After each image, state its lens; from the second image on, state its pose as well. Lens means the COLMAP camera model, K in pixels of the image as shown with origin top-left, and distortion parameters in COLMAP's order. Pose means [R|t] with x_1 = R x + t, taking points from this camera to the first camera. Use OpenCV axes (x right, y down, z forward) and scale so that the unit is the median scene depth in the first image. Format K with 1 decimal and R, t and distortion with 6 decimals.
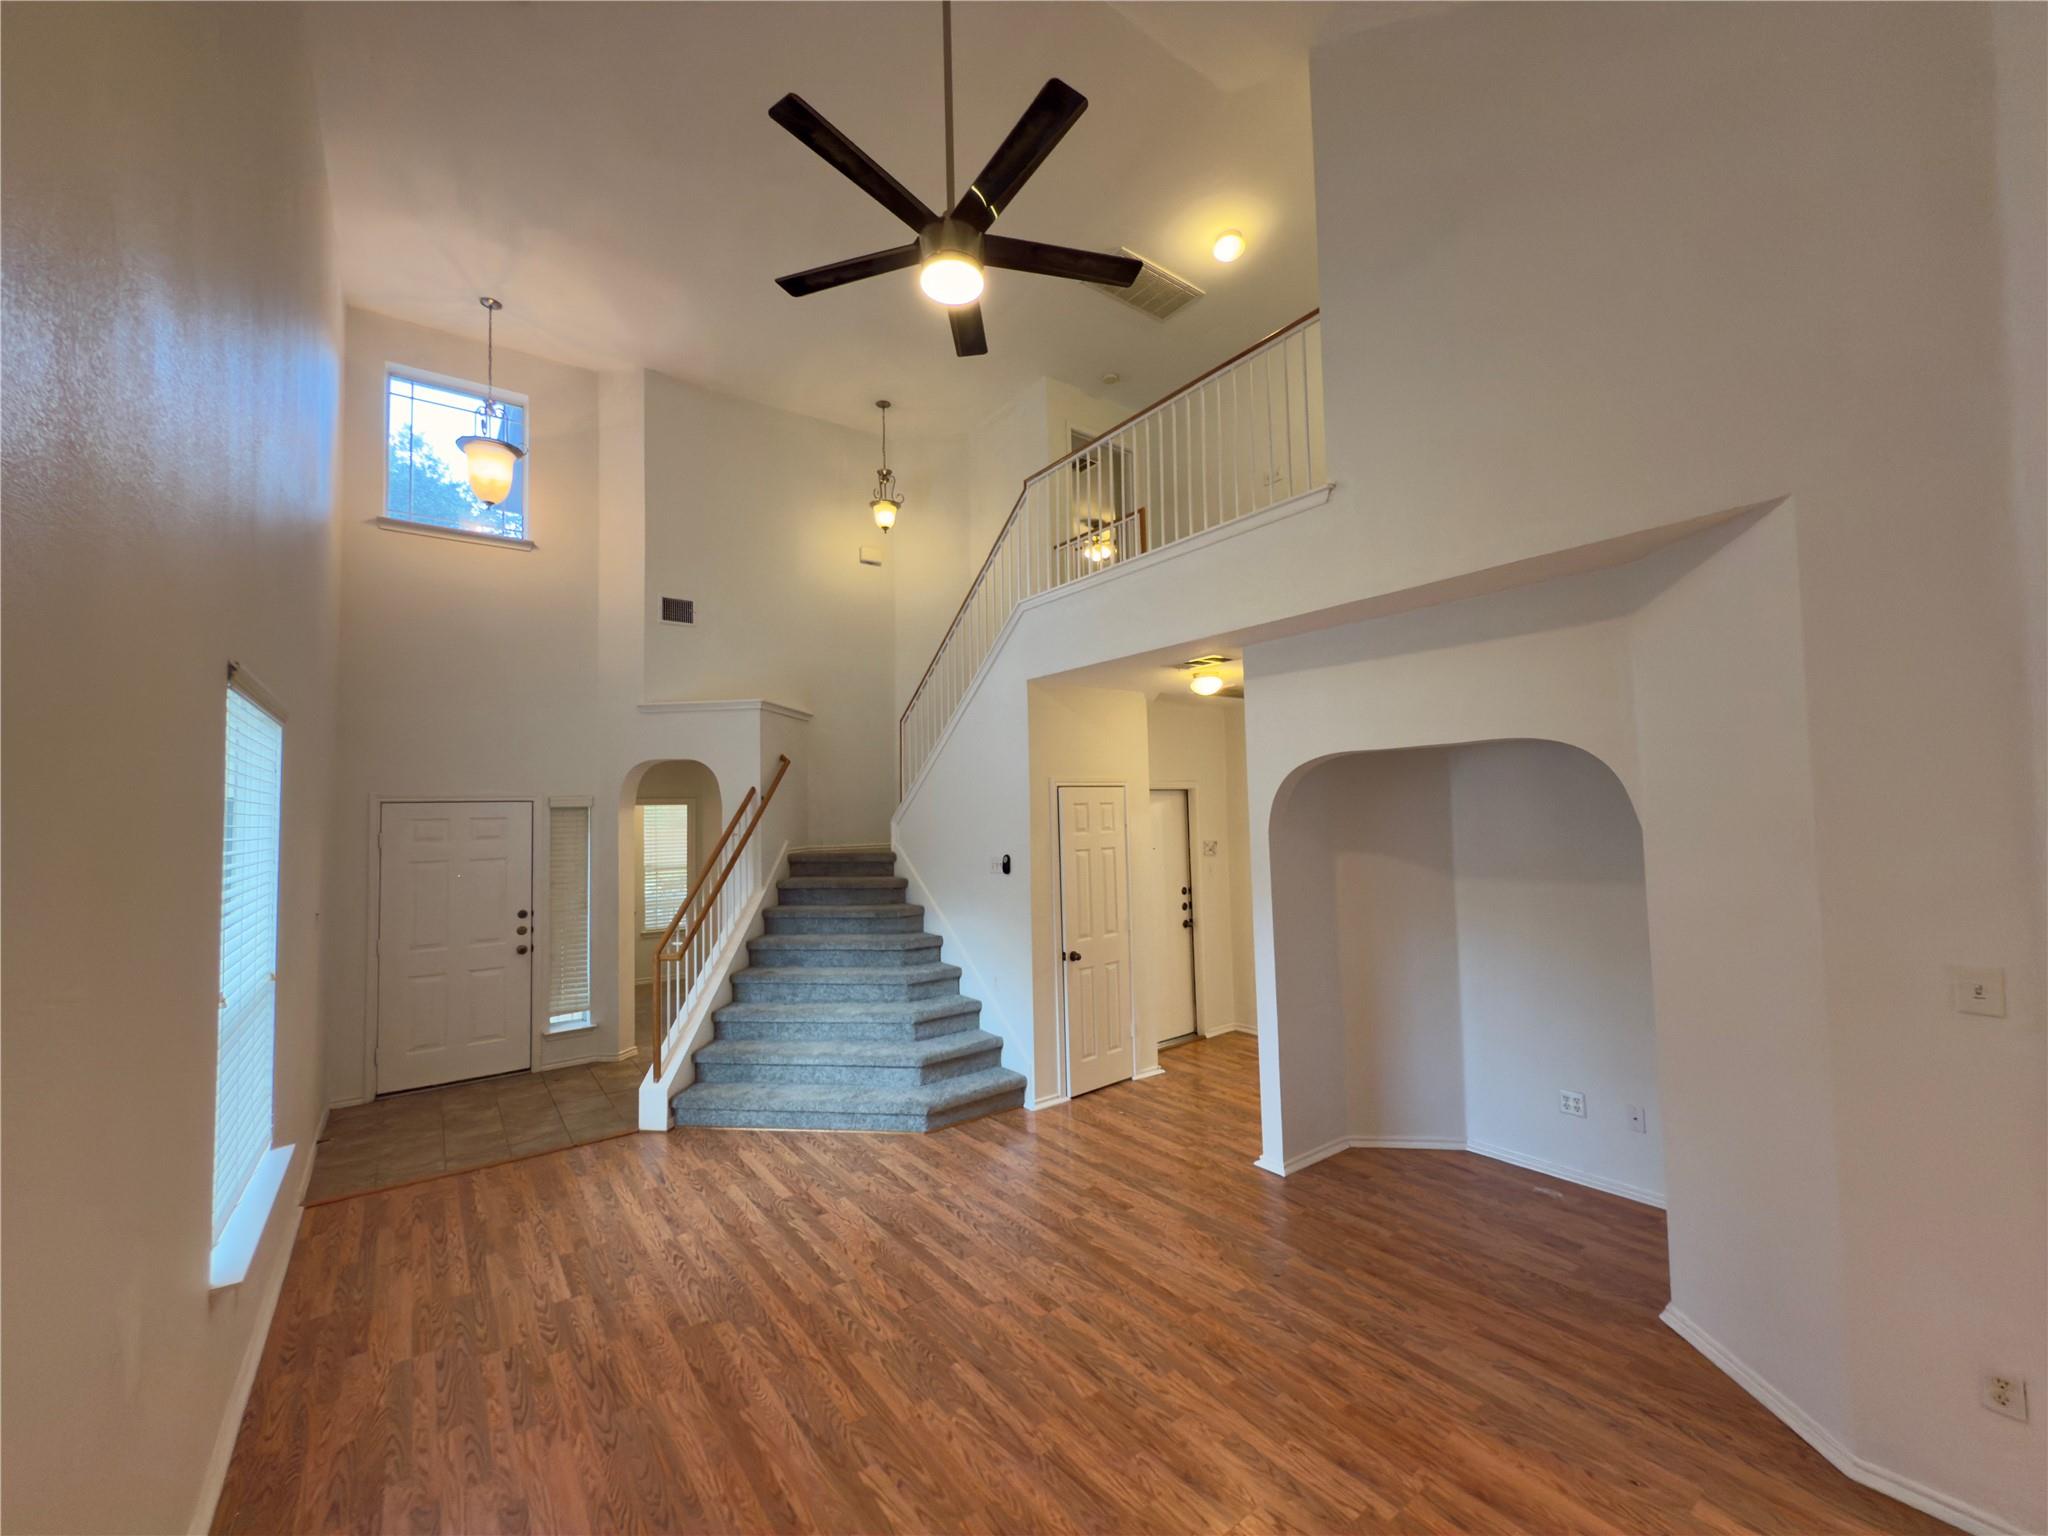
lens RADIAL K [[813.0, 0, 1028.7], [0, 813.0, 776.7], [0, 0, 1]] dist [0.000965, 0.000488]
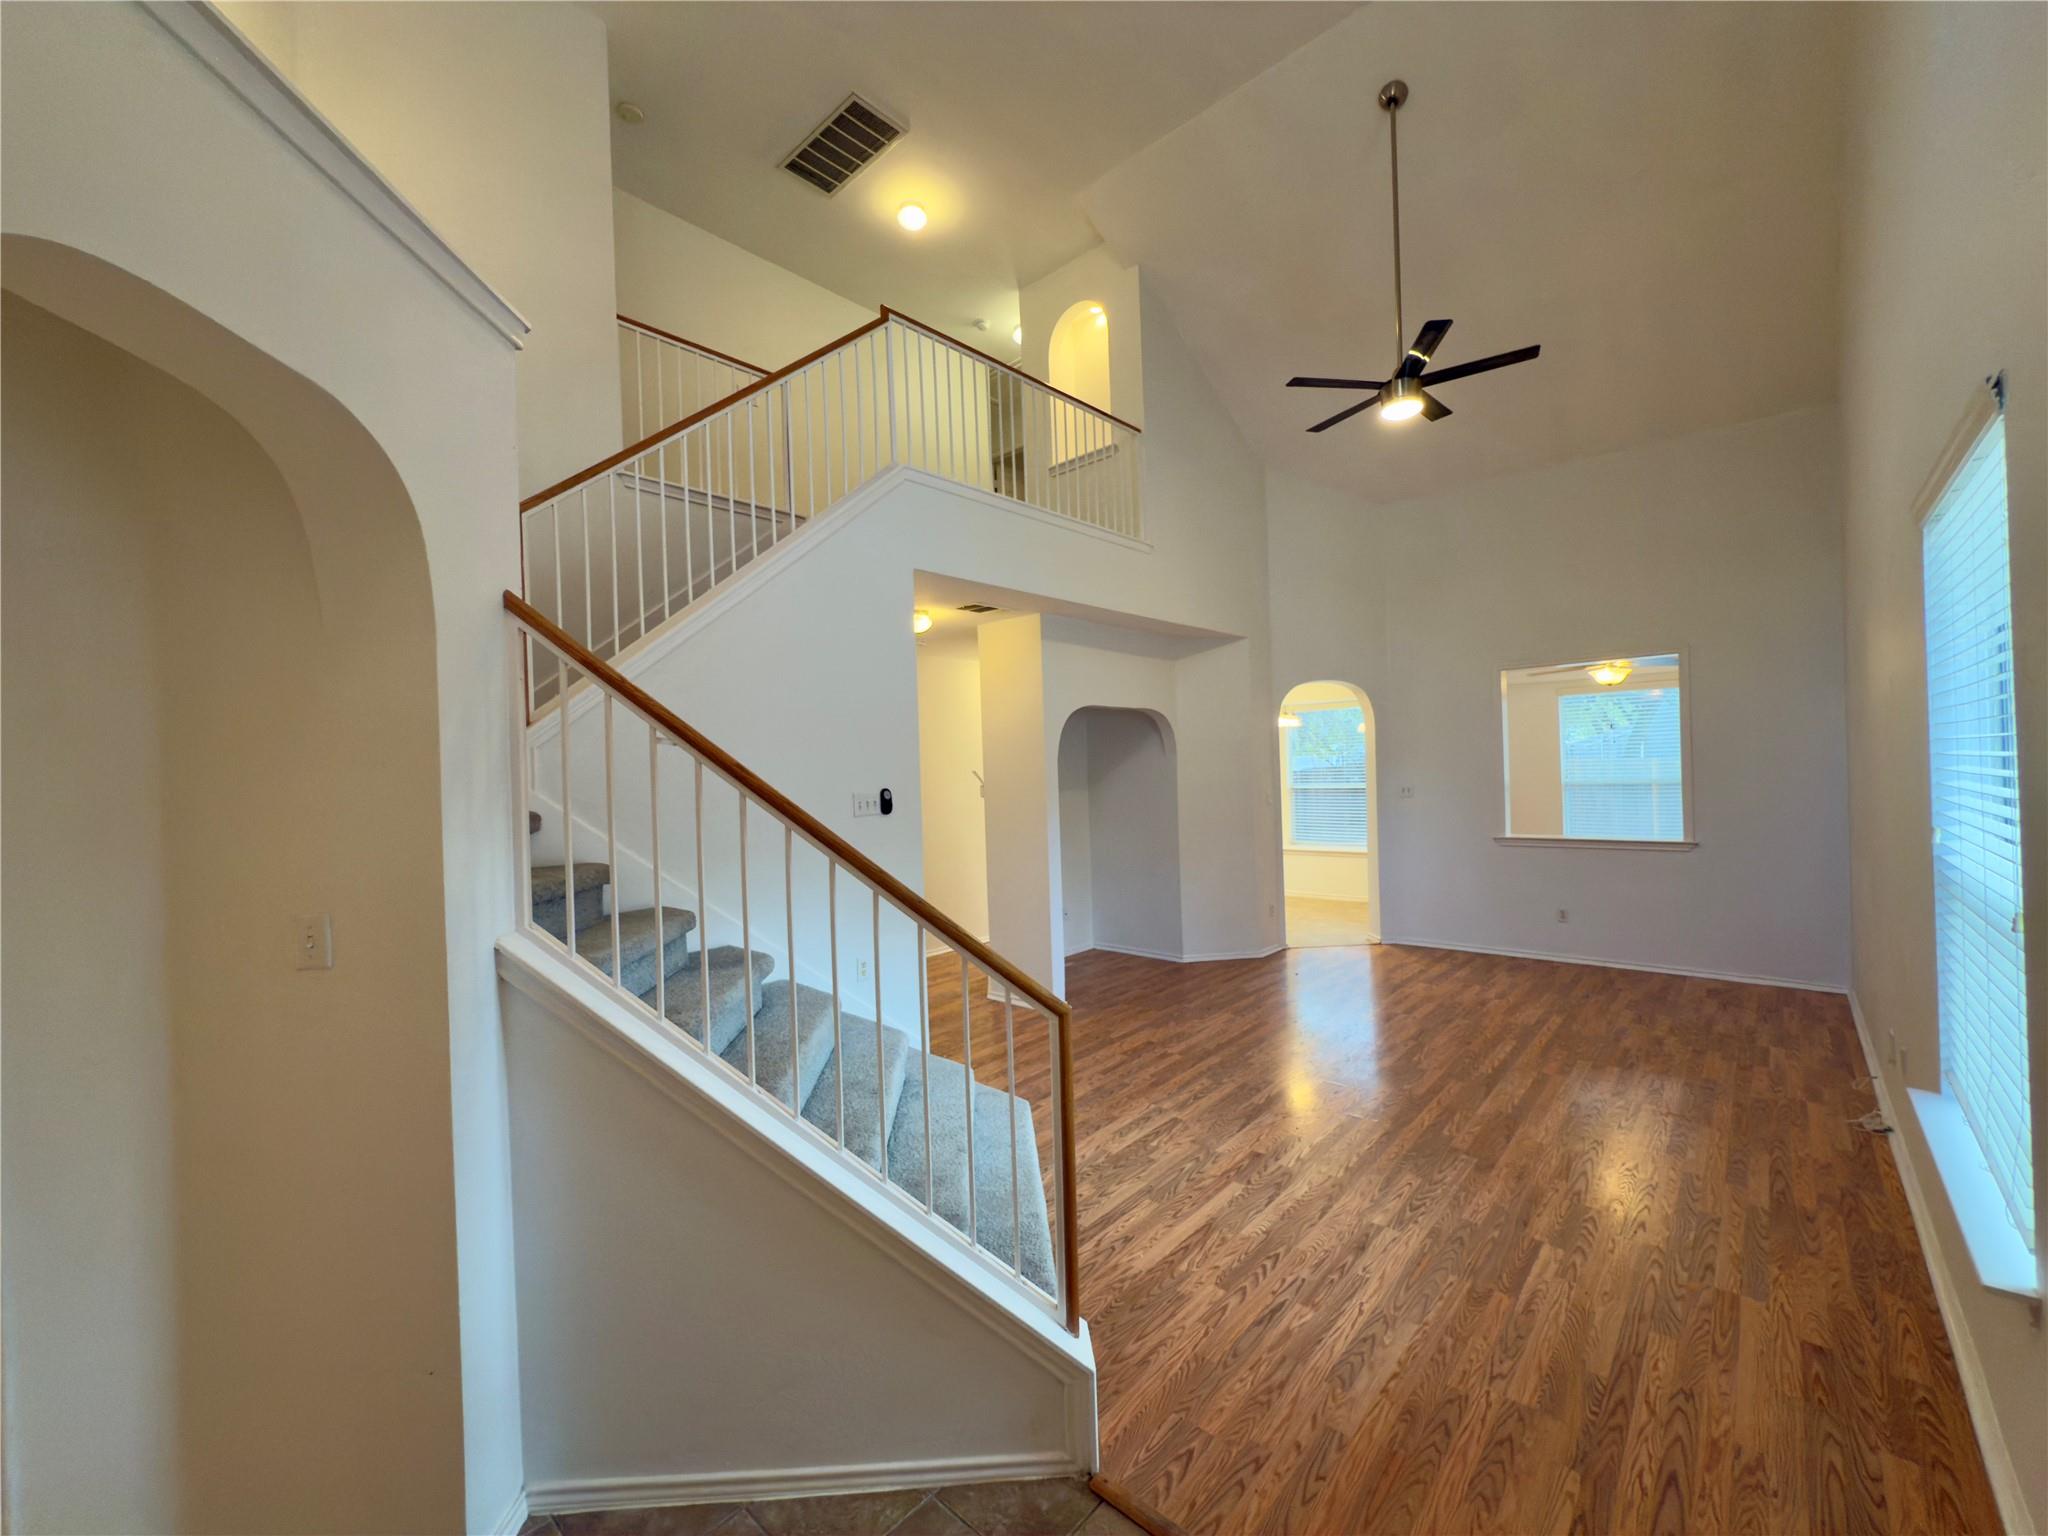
lens RADIAL K [[814.8, 0, 1028.0], [0, 814.8, 772.5], [0, 0, 1]] dist [-0.001995, 0.000362]
pose [[-0.182706, 0.028528, 0.982754, -1.222551], [-0.006798, 0.999518, -0.030279, 0.162925], [-0.983144, -0.012213, -0.182424, 1.573238]]
